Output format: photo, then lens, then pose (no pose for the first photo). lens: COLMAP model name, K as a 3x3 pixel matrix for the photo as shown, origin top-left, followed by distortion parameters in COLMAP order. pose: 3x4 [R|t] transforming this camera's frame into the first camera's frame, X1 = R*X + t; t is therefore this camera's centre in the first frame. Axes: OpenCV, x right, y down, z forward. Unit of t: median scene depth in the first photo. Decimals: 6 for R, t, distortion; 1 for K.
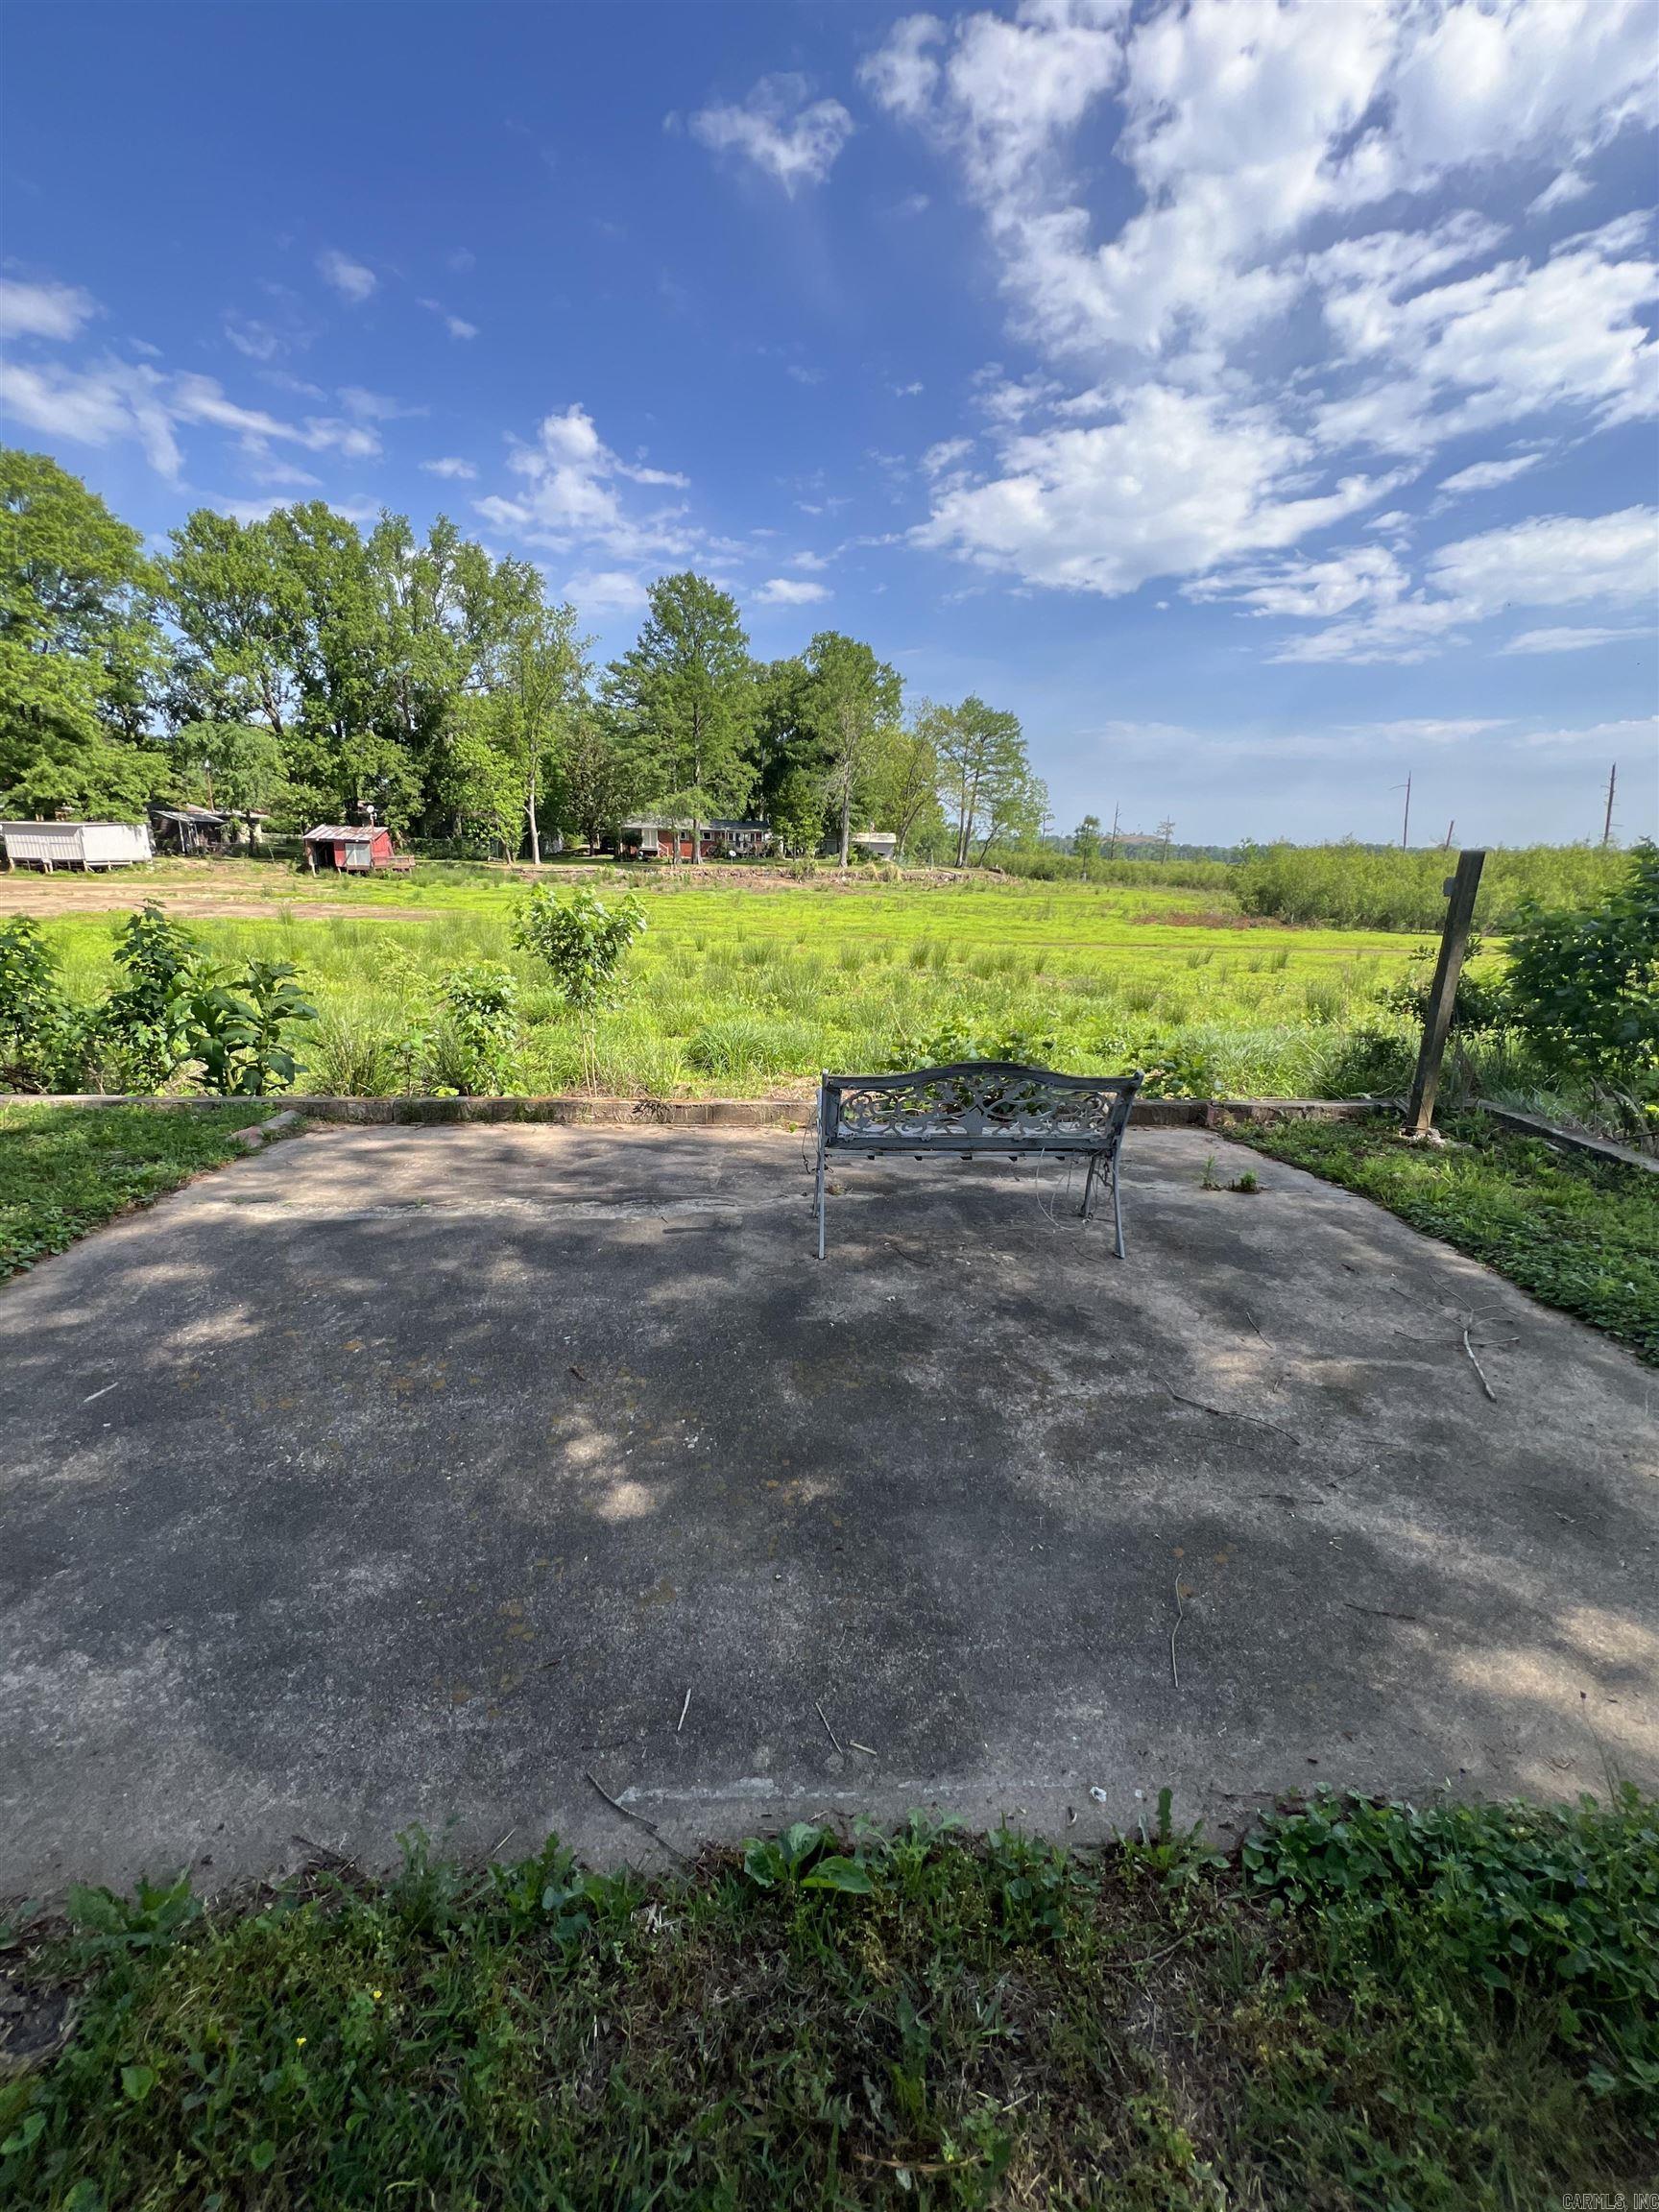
lens RADIAL K [[873.7, 0, 821.4], [0, 873.7, 1103.0], [0, 0, 1]] dist [-0.000188, 0.000048]
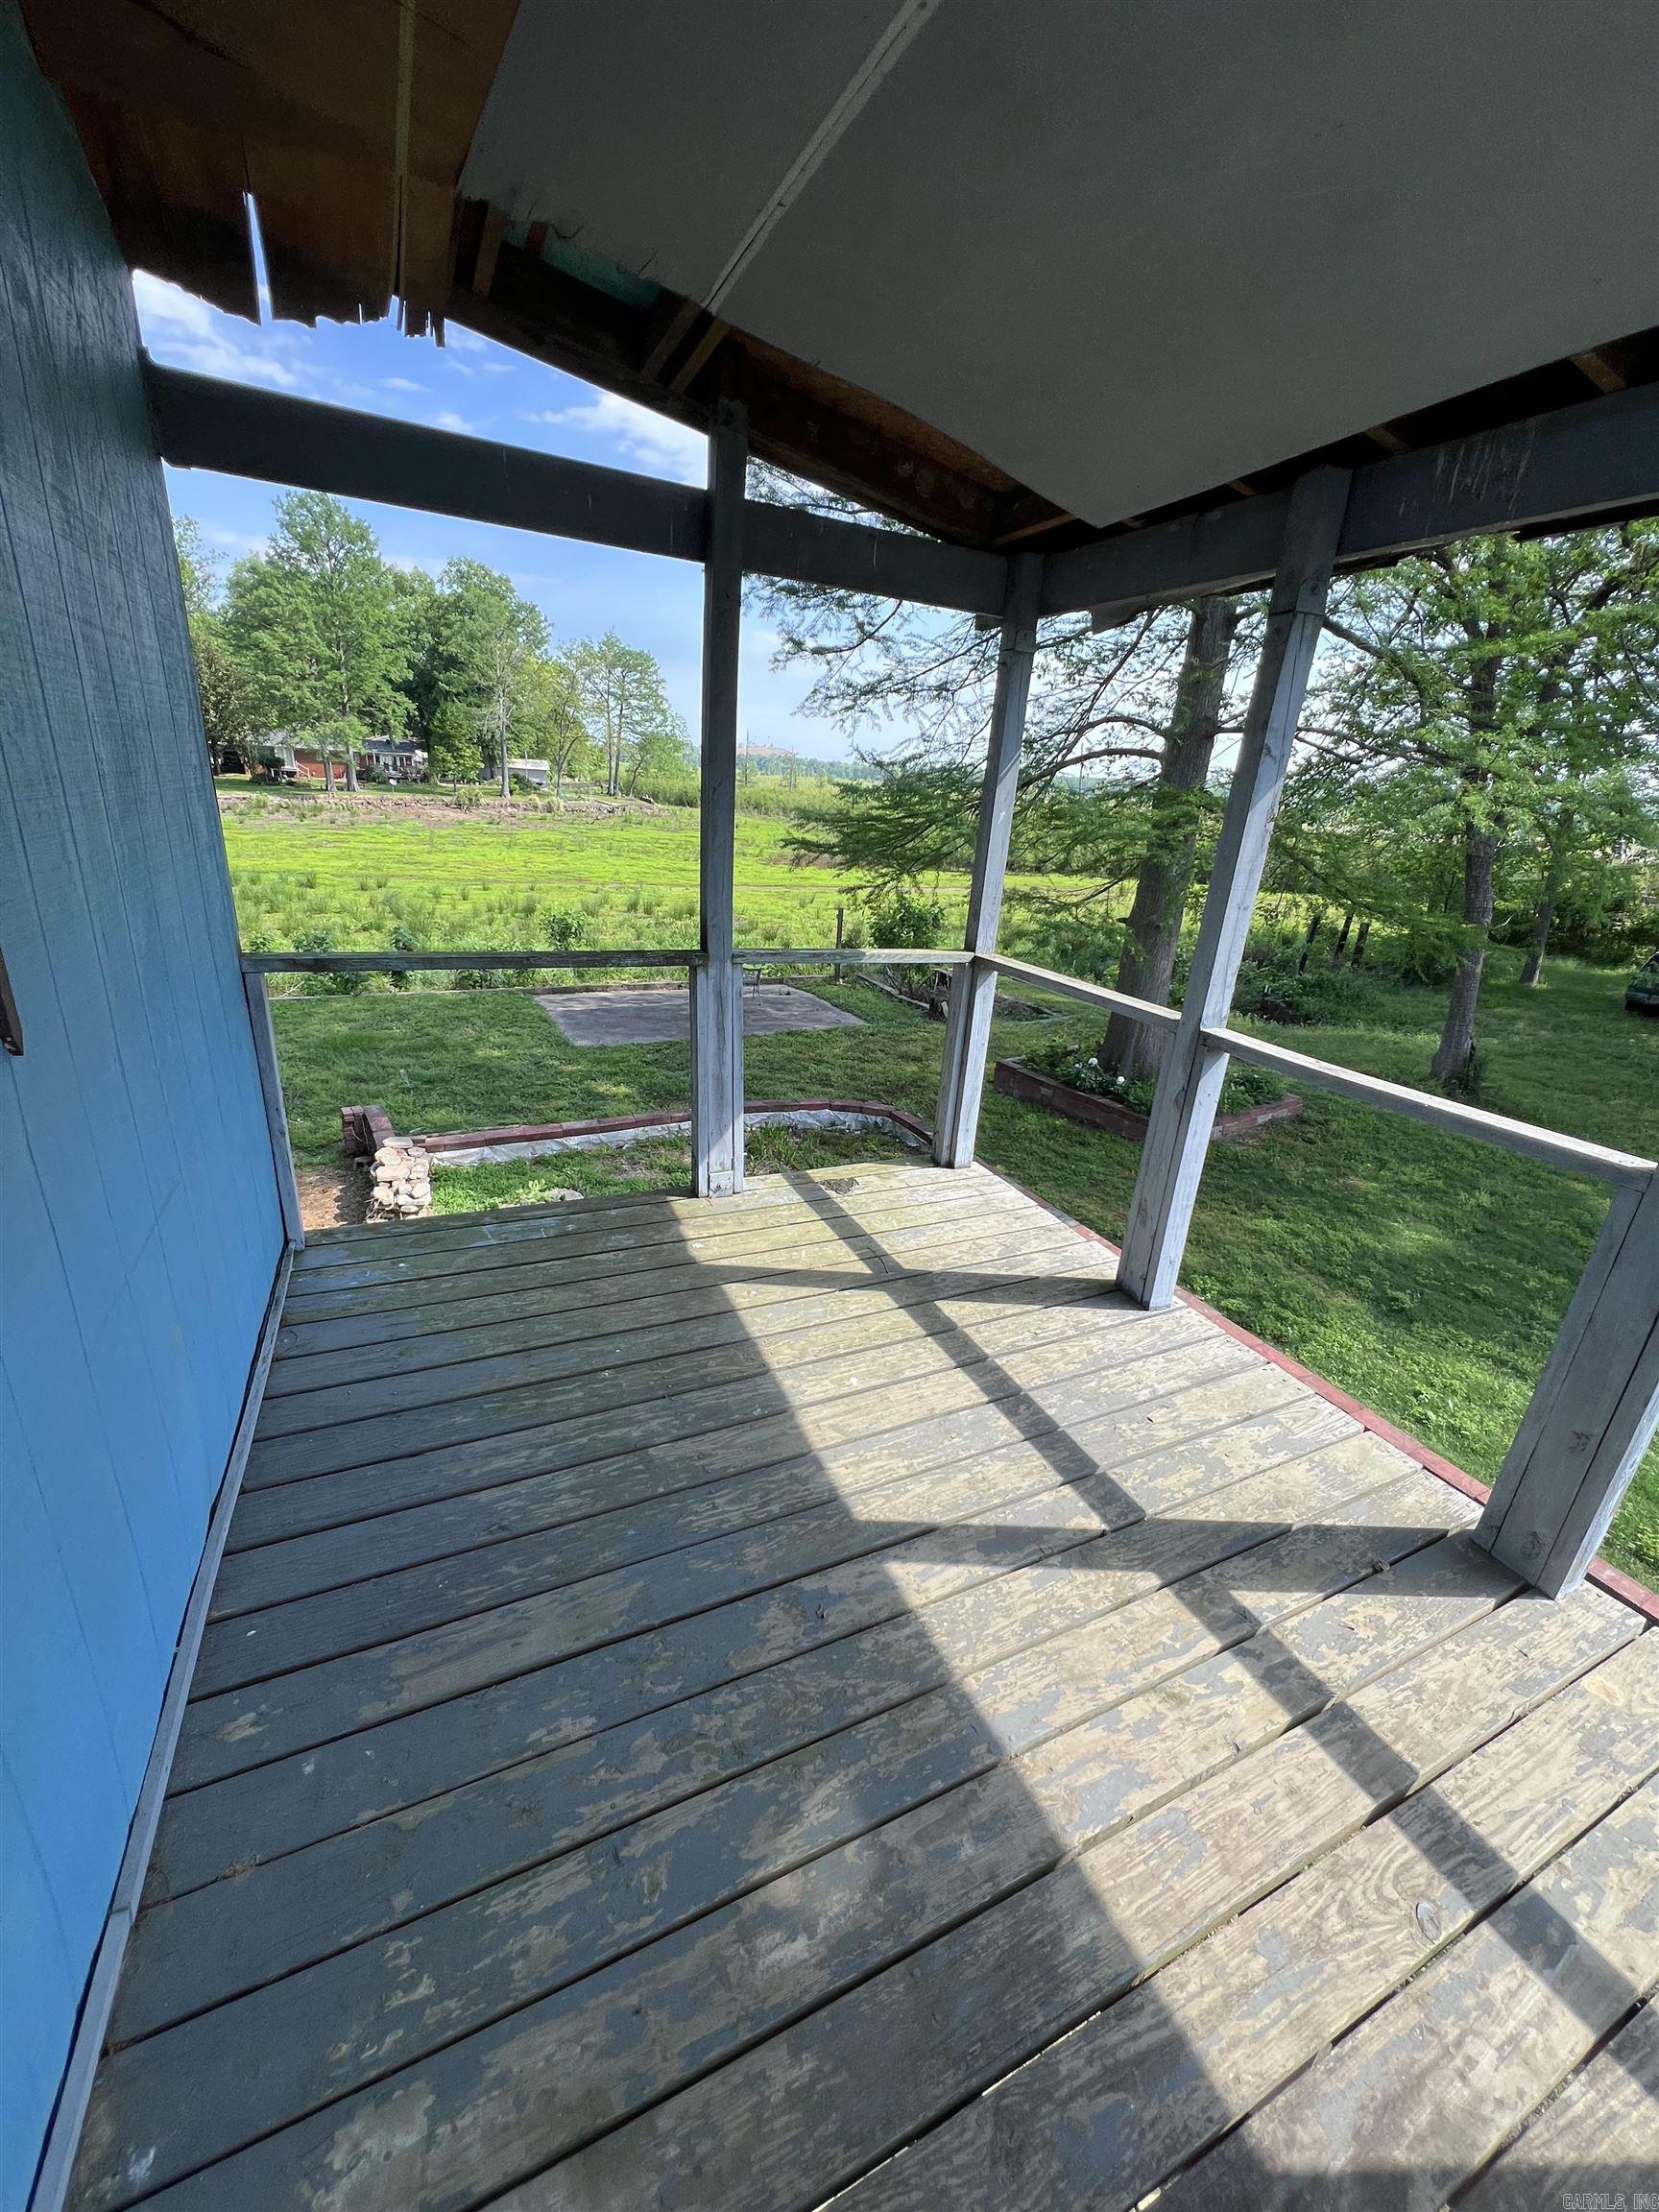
lens RADIAL K [[873.7, 0, 837.1], [0, 873.7, 1105.4], [0, 0, 1]] dist [-0.000188, 0.000048]
pose [[0.917065, -0.105343, 0.384571, -0.056726], [0.066229, 0.991315, 0.113612, 0.009210], [-0.393199, -0.078719, 0.916077, -0.173220]]
